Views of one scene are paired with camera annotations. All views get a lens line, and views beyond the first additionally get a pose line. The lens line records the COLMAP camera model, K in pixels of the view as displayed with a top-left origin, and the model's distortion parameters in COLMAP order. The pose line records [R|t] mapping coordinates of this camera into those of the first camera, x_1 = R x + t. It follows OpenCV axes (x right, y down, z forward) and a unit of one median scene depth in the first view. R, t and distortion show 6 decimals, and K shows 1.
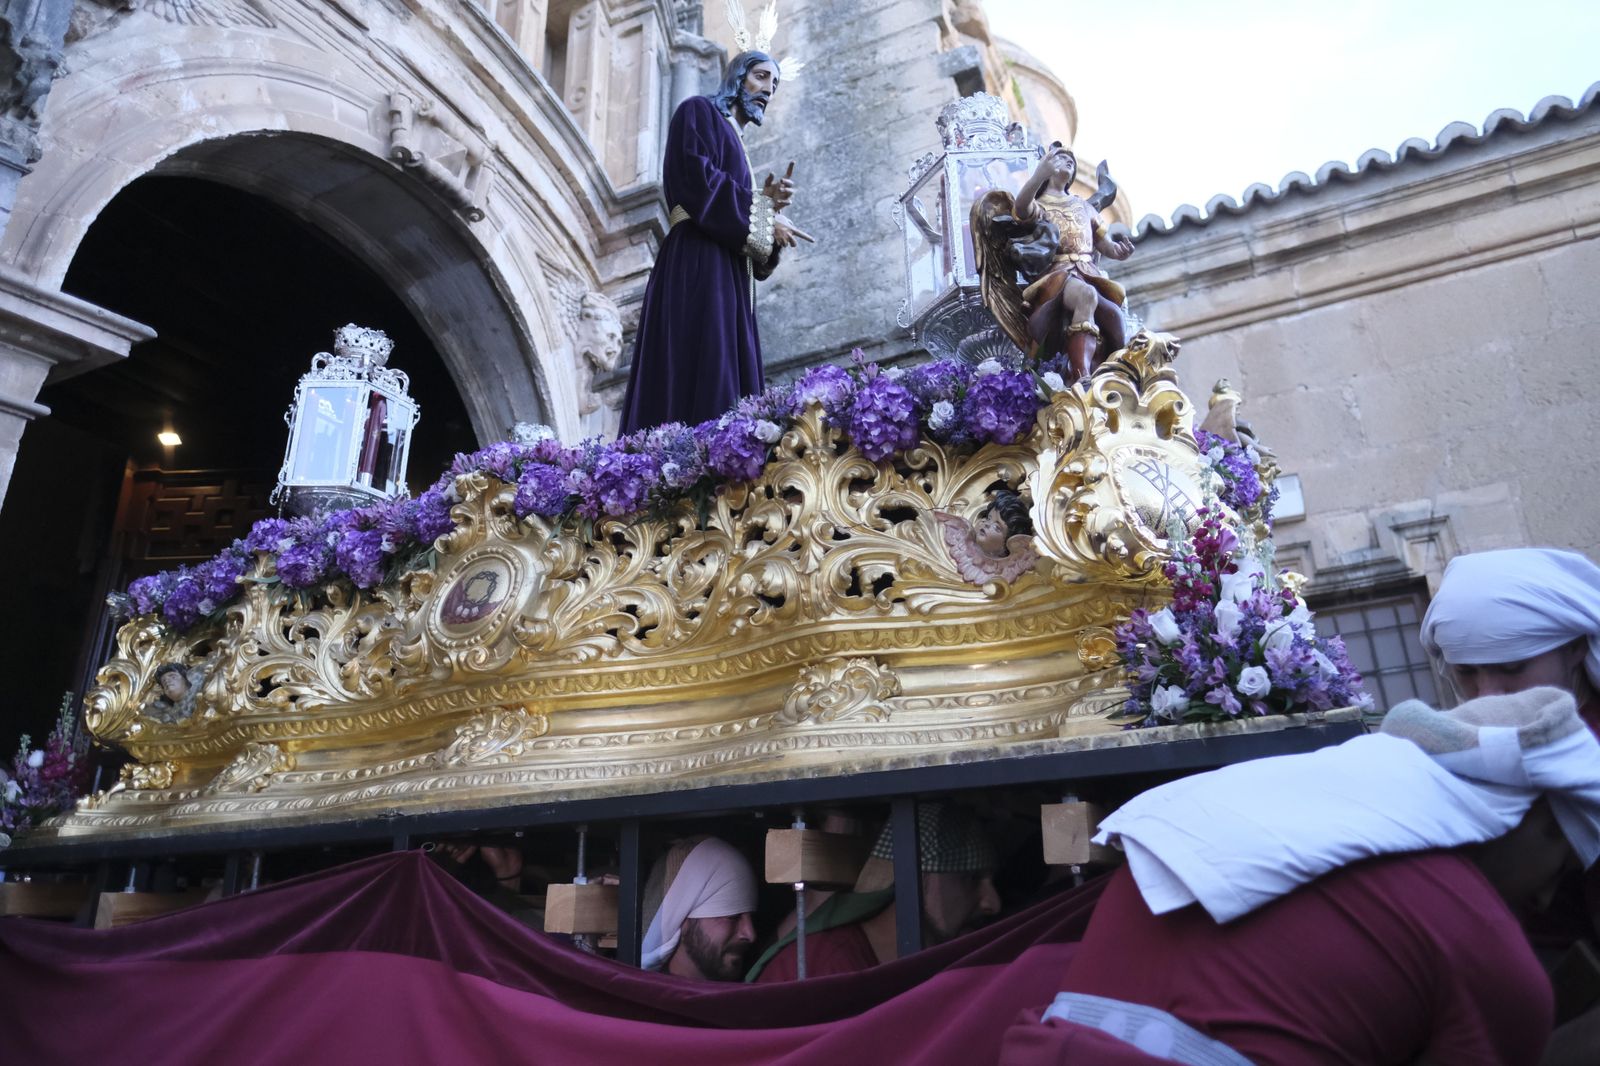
lens RADIAL K [[1134.0, 0, 804.9], [0, 1134.0, 524.0], [0, 0, 1]] dist [-0.014165, 0.004550]
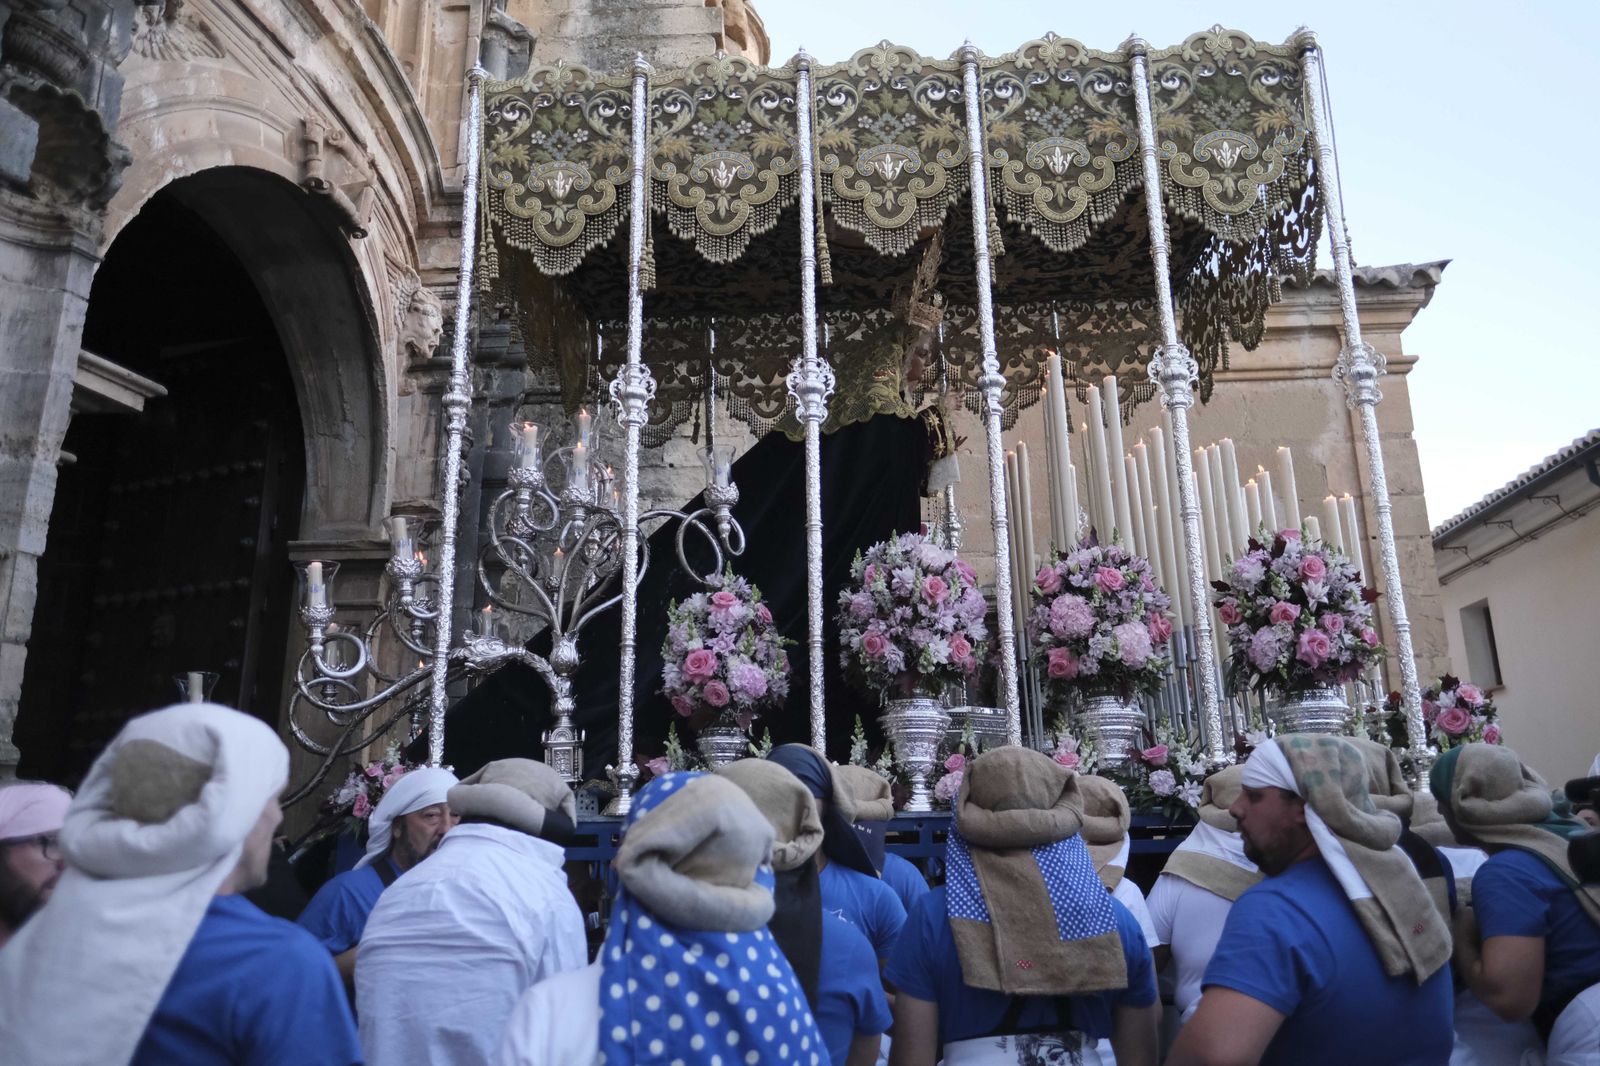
lens RADIAL K [[1134.0, 0, 802.8], [0, 1134.0, 528.3], [0, 0, 1]] dist [-0.014165, 0.004550]
pose [[0.925766, 0.113403, 0.360689, -0.254727], [-0.158220, 0.982612, 0.097157, -0.166553], [-0.343399, -0.147012, 0.927612, -0.203844]]
